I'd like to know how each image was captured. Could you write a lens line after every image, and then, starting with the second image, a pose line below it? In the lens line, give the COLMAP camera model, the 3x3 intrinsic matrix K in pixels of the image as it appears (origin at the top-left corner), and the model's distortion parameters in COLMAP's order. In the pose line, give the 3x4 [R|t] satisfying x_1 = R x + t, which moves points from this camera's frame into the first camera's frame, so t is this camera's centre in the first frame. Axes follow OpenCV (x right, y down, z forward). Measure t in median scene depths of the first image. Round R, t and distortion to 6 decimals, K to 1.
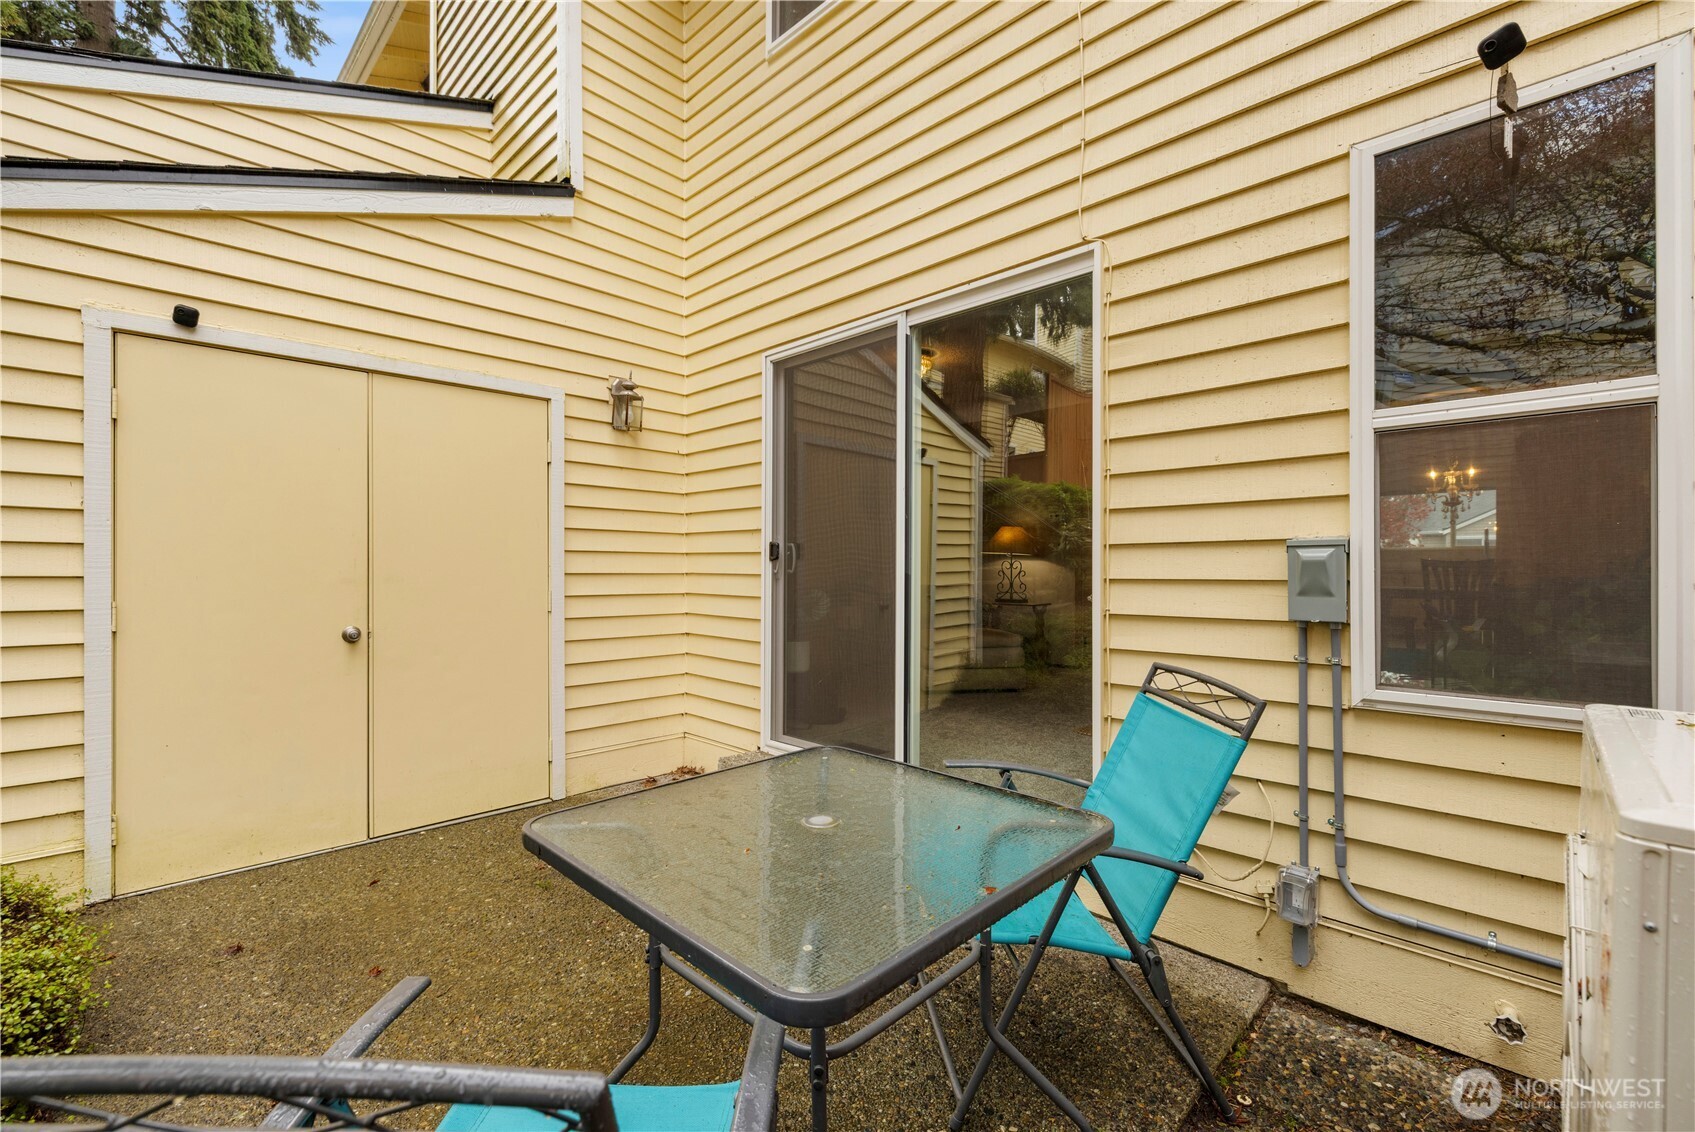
lens RADIAL K [[708.4, 0, 847.5], [0, 708.4, 566.0], [0, 0, 1]] dist [0.000723, 0.000294]
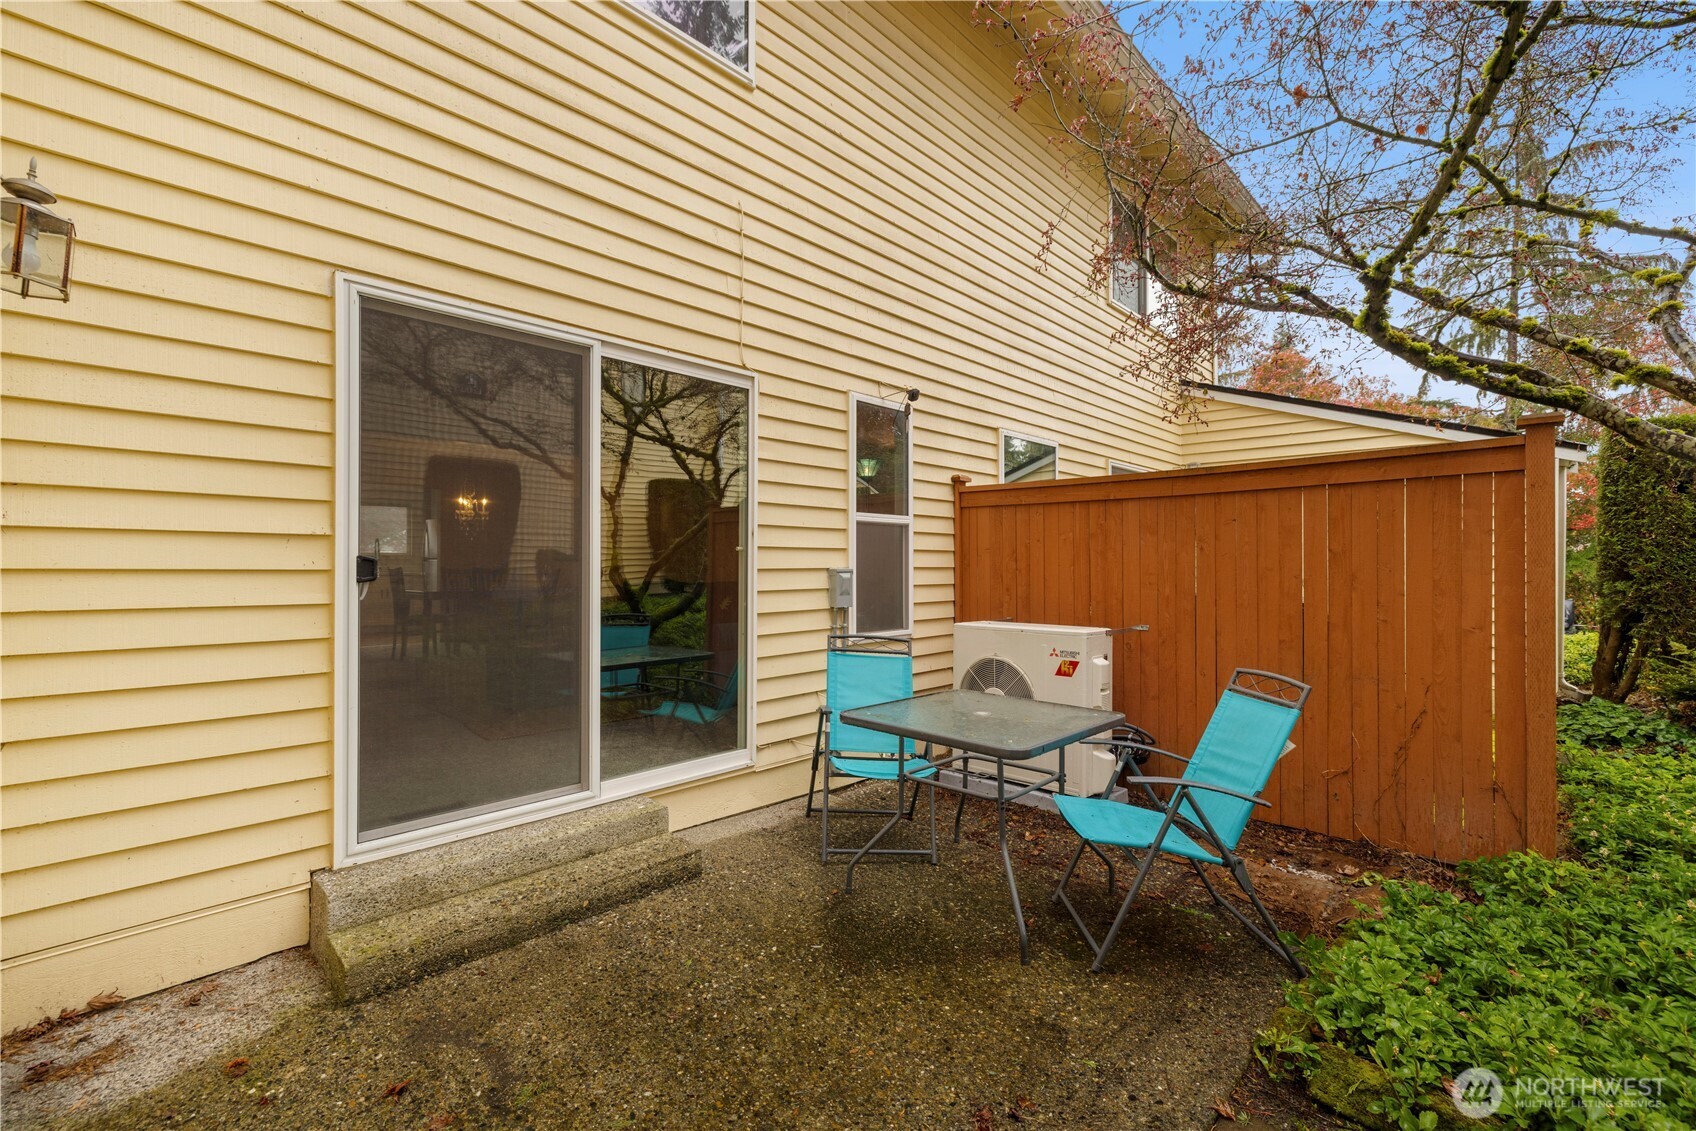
lens RADIAL K [[708.8, 0, 848.0], [0, 708.8, 565.5], [0, 0, 1]] dist [0.000723, 0.000294]
pose [[0.018153, 0.001925, 0.999833, -1.368220], [-0.005415, 0.999984, -0.001827, -0.041553], [-0.999821, -0.005381, 0.018163, 0.885242]]
